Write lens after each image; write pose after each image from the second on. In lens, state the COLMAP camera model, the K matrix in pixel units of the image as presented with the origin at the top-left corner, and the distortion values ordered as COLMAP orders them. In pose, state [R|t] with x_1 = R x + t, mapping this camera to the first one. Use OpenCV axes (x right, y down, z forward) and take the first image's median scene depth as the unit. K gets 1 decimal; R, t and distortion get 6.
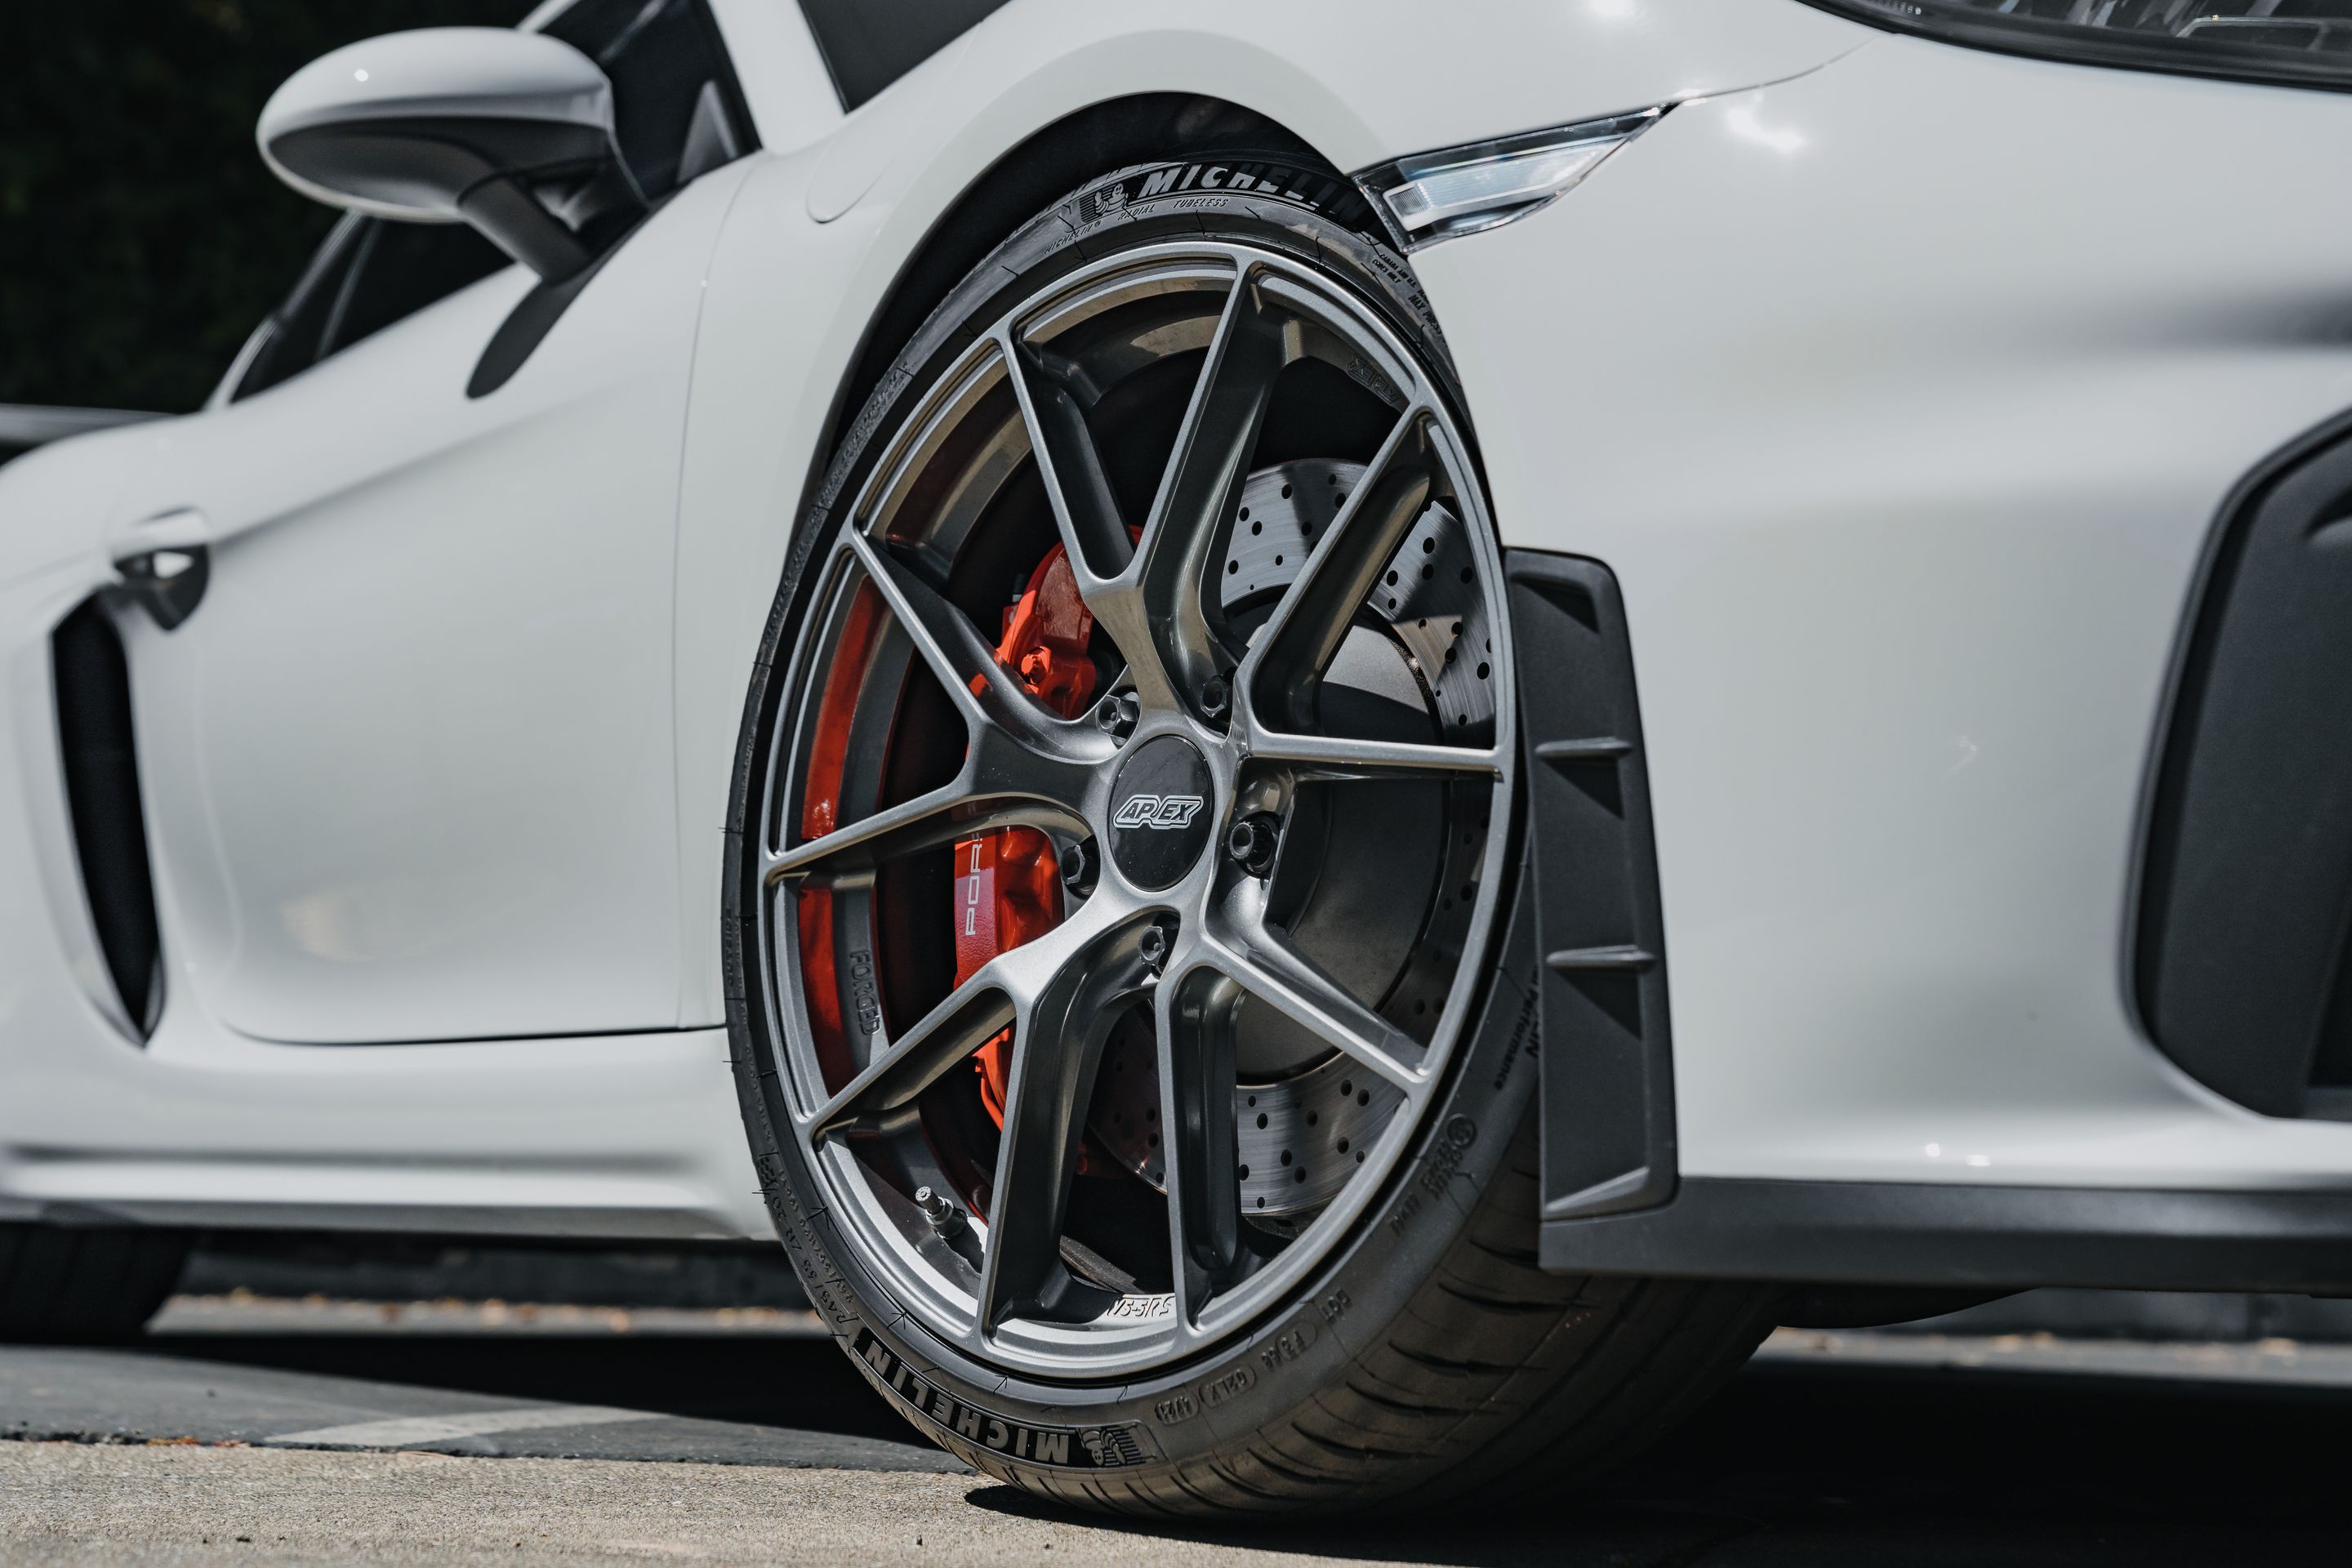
lens RADIAL K [[4050.8, 0, 1169.0], [0, 4050.8, 750.7], [0, 0, 1]] dist [-0.012185, 0.161460]
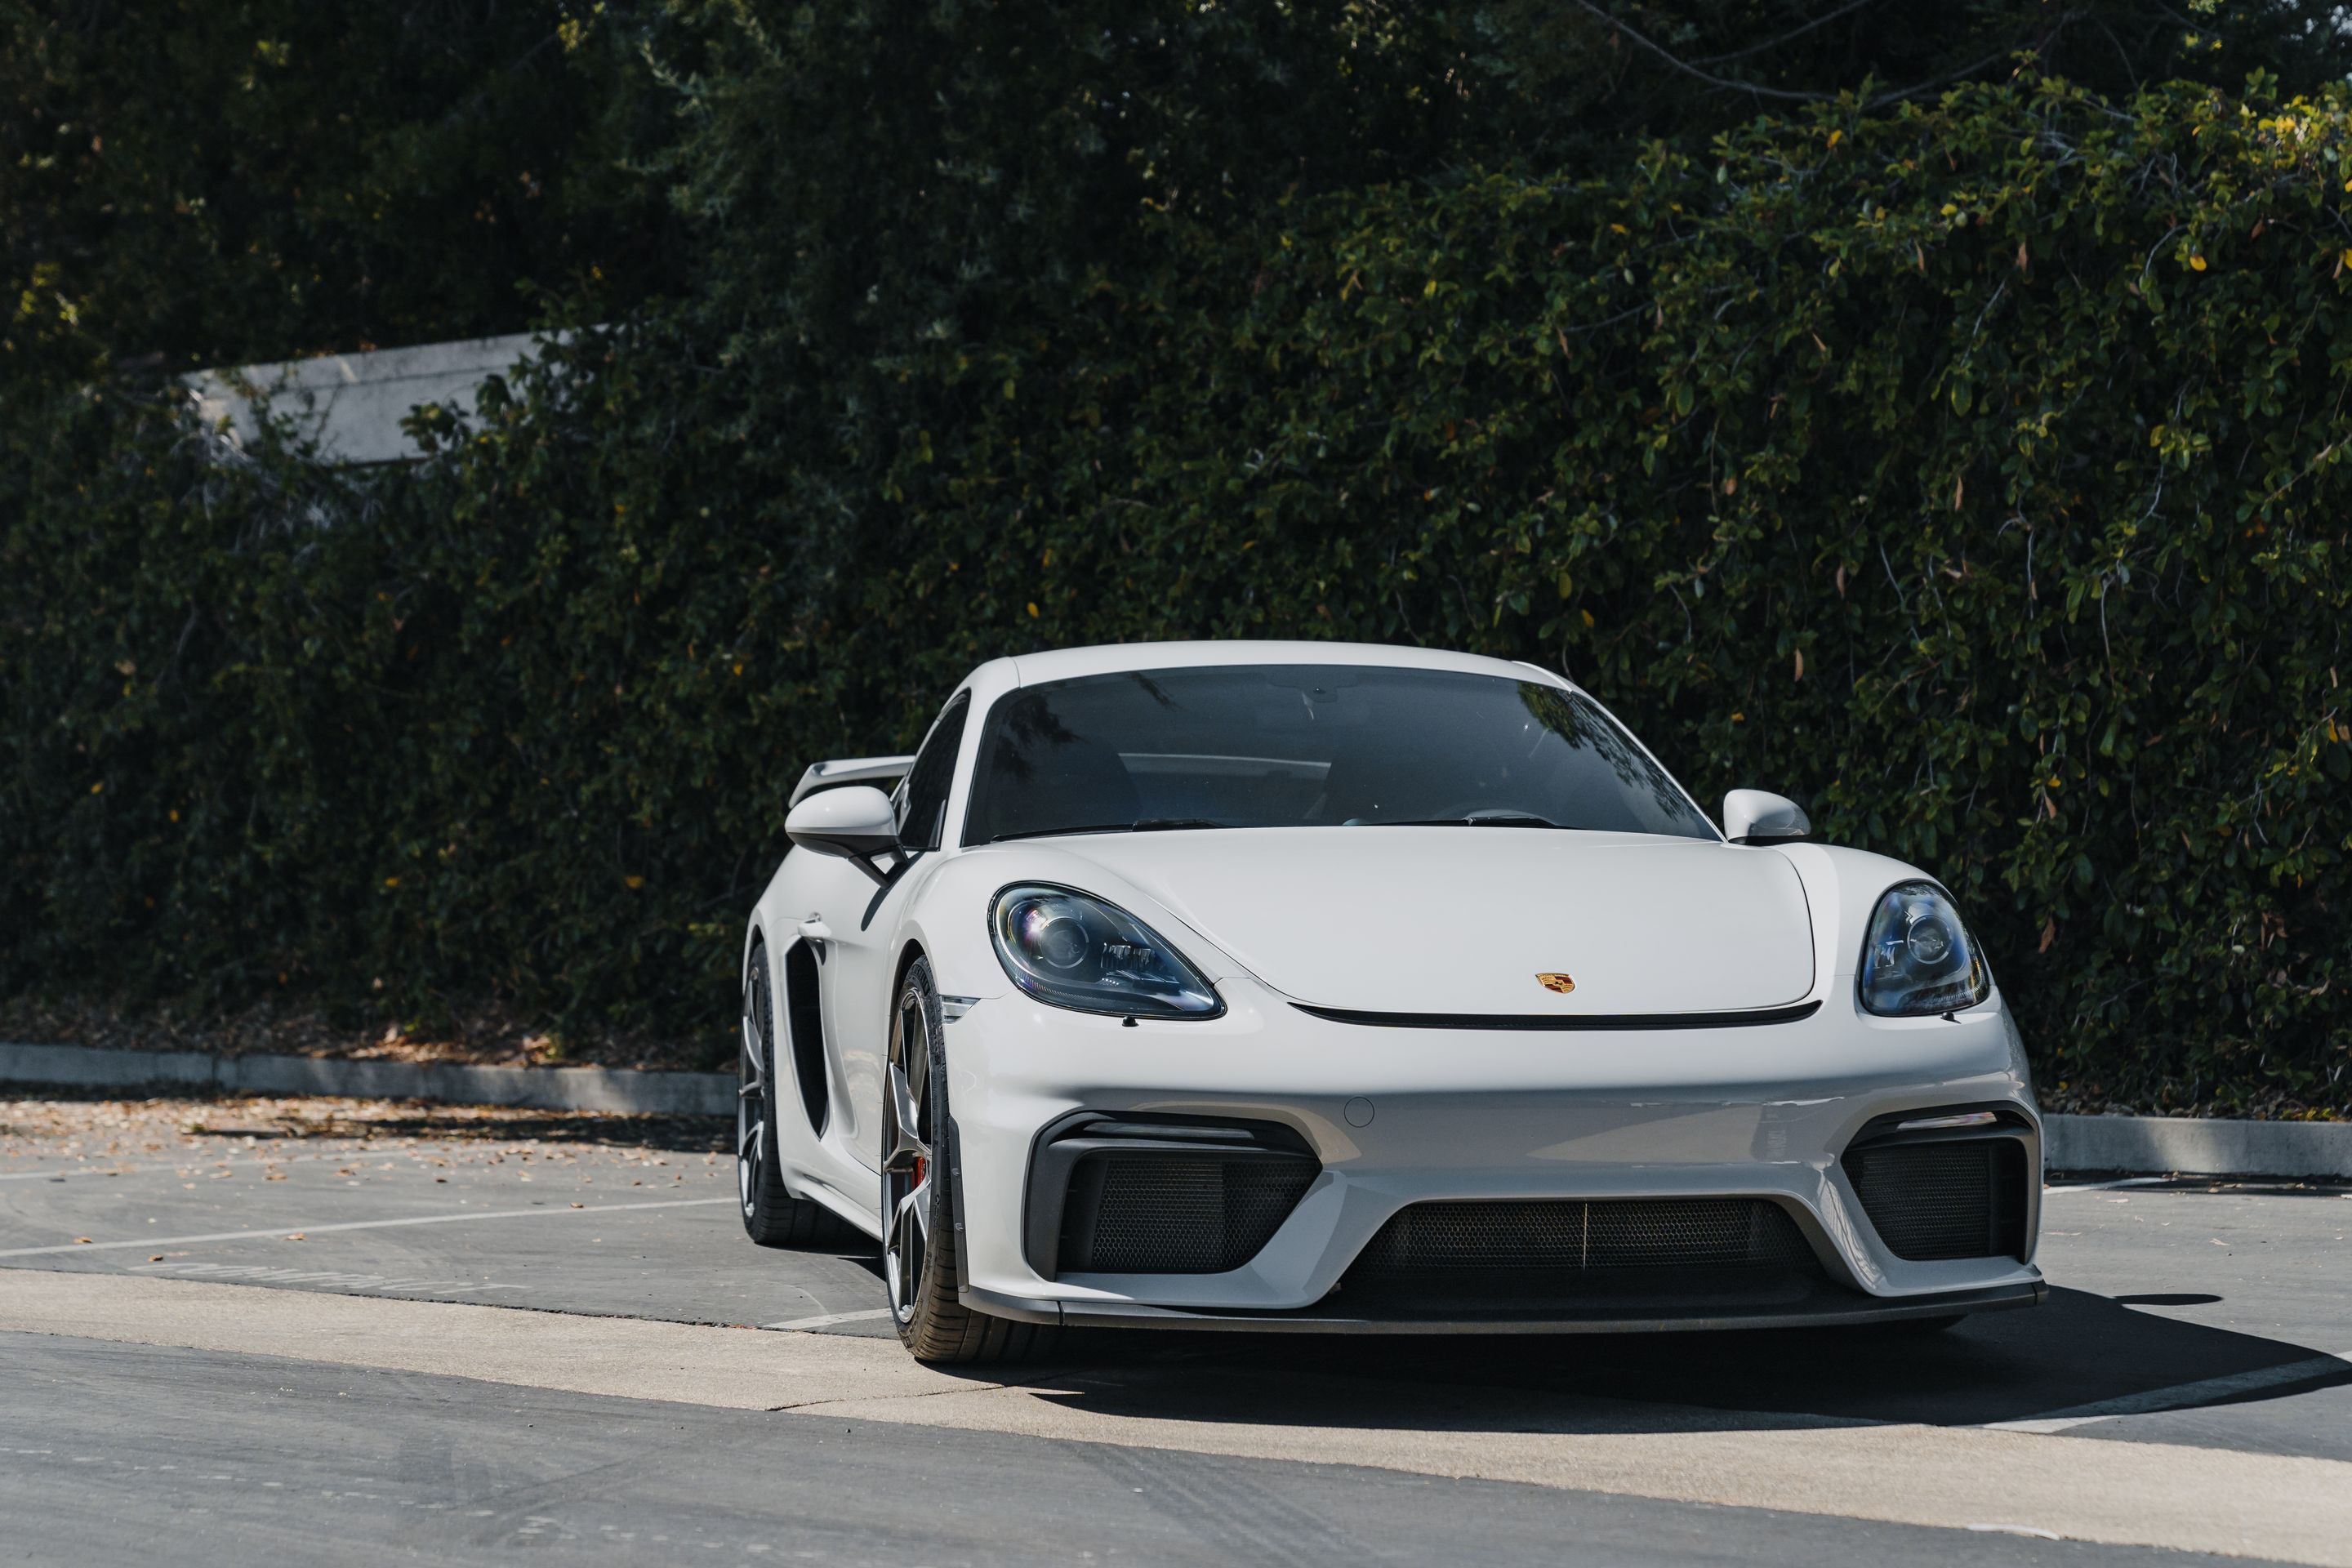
lens RADIAL K [[4331.8, 0, 1176.0], [0, 4331.8, 784.0], [0, 0, 1]] dist [-0.013059, -0.172054]
pose [[0.945184, -0.032338, -0.324932, 1.360817], [0.060337, 0.995245, 0.076462, -0.552309], [0.320914, -0.091876, 0.942641, -2.294764]]
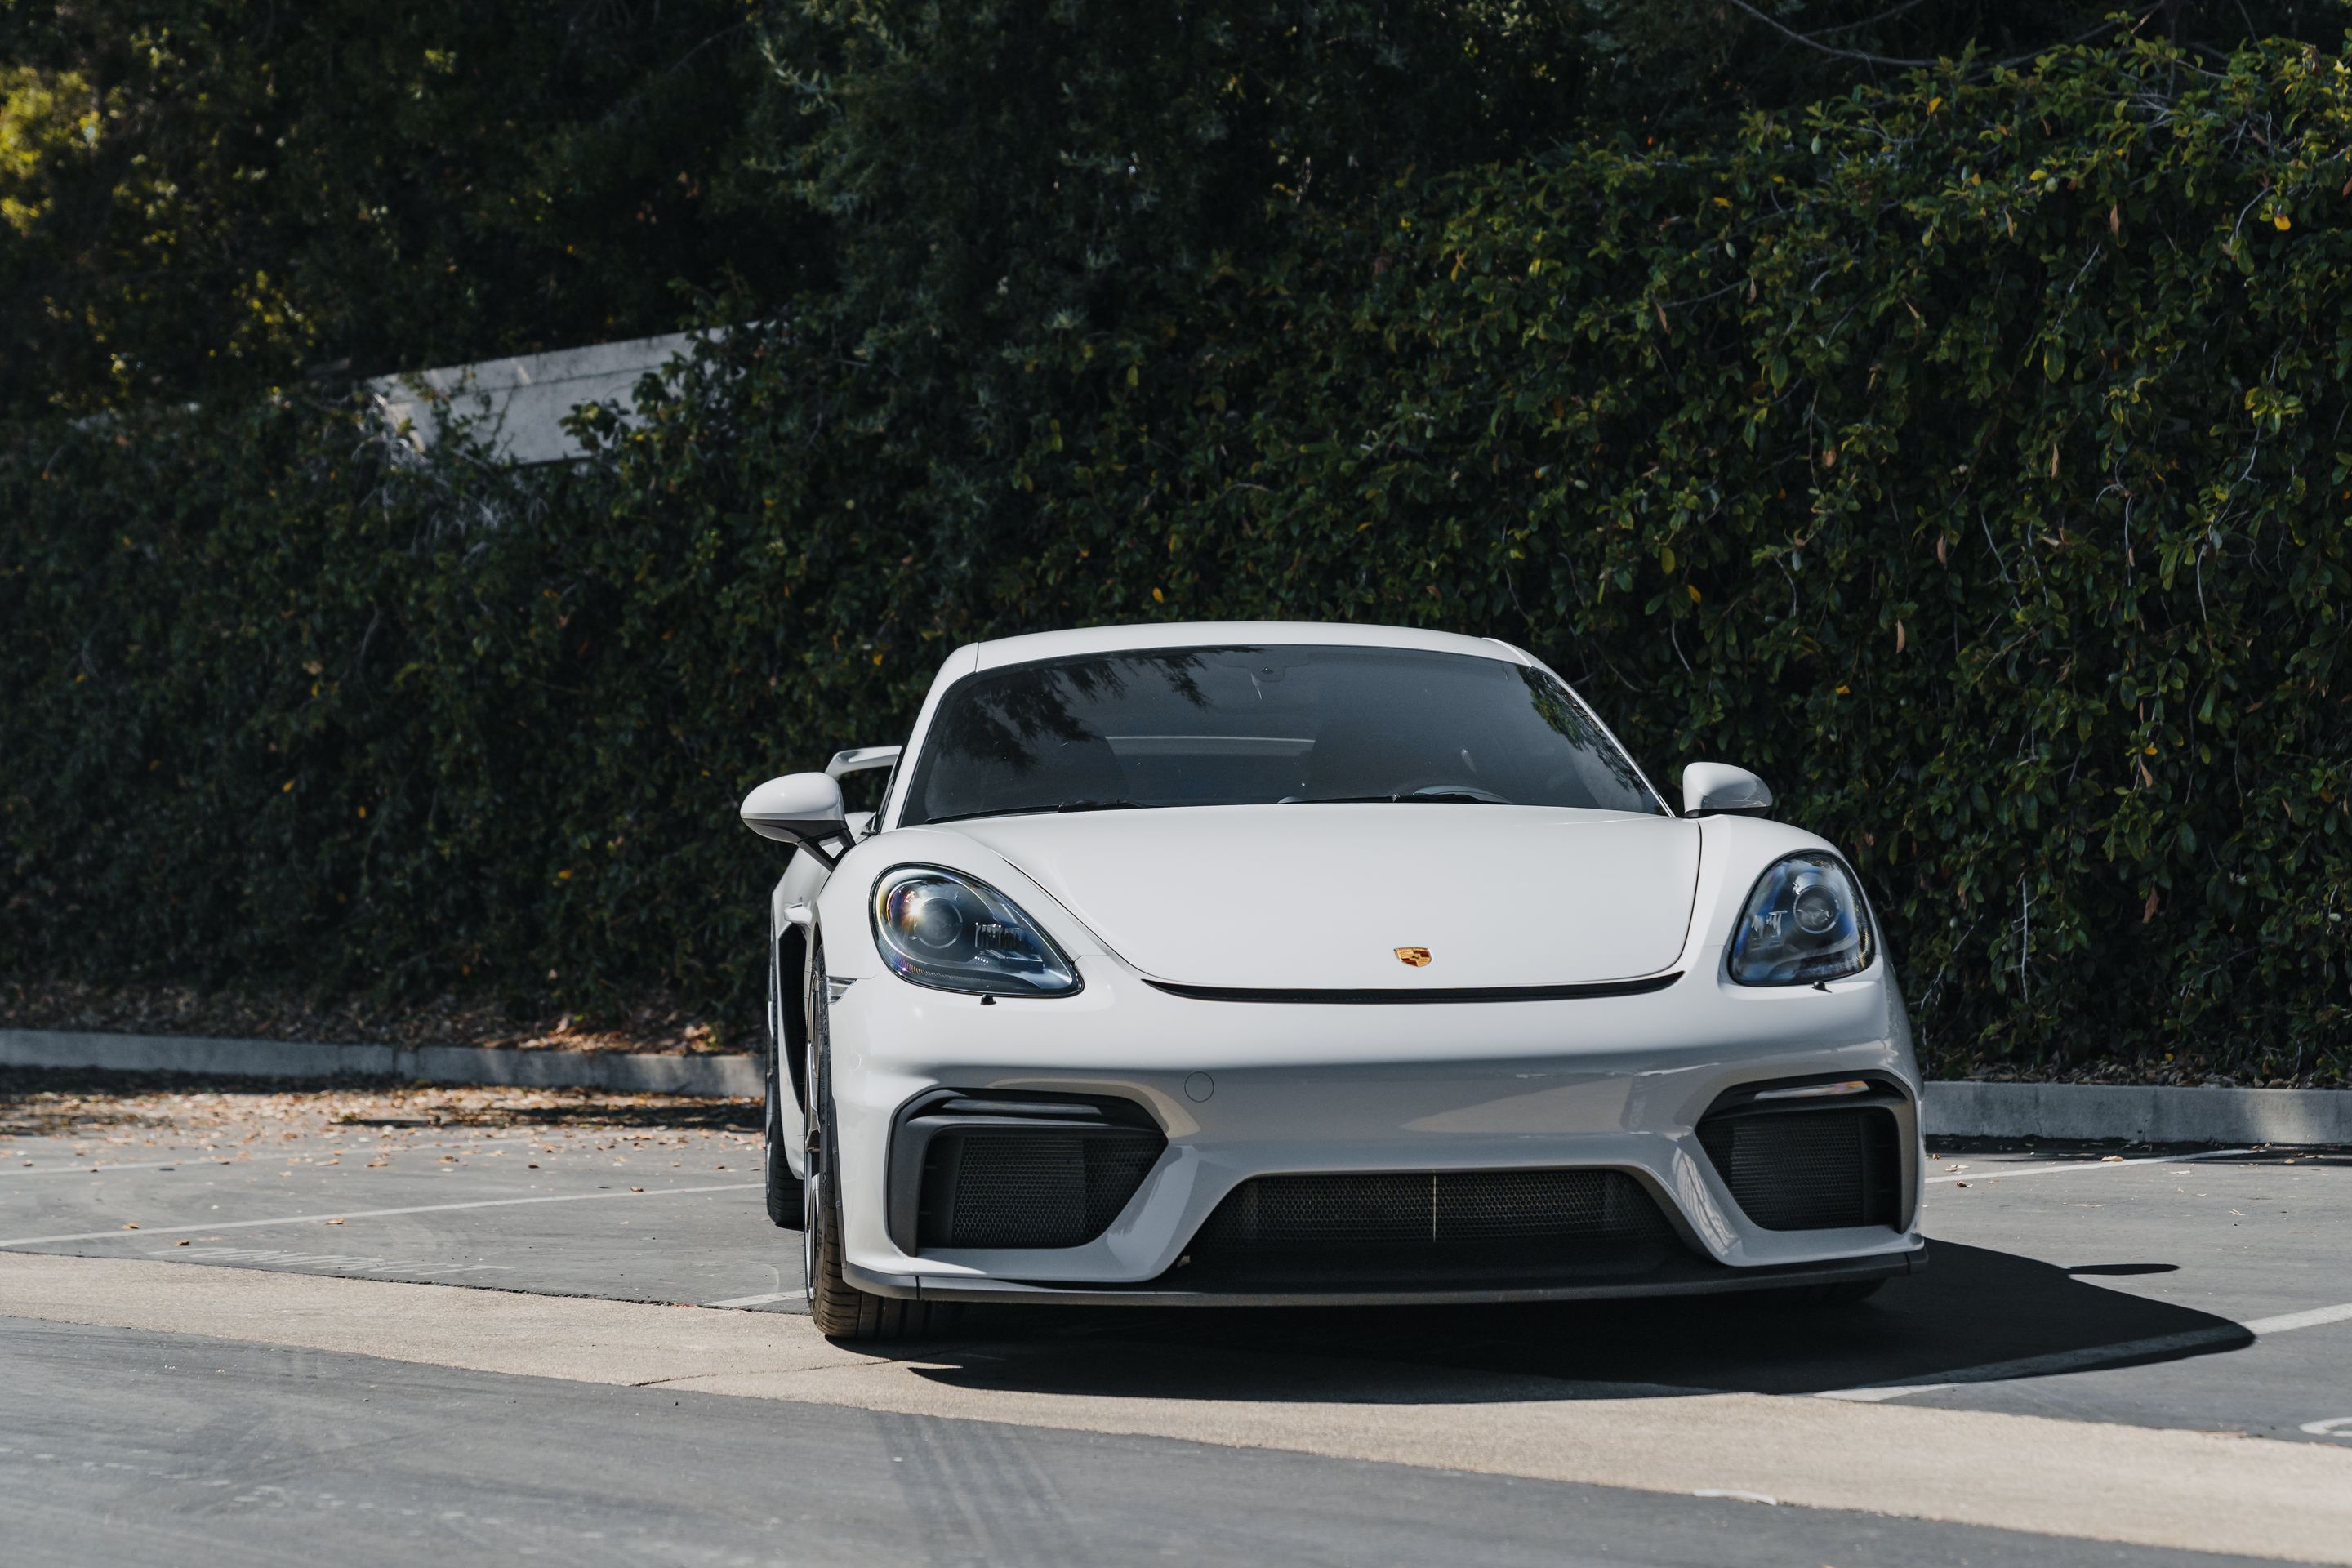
lens RADIAL K [[4331.8, 0, 1176.0], [0, 4331.8, 784.0], [0, 0, 1]] dist [-0.013059, -0.172054]
pose [[0.916918, -0.045185, -0.396509, 1.715333], [0.081126, 0.993928, 0.074337, -0.524823], [0.390743, -0.100328, 0.915016, -2.200624]]
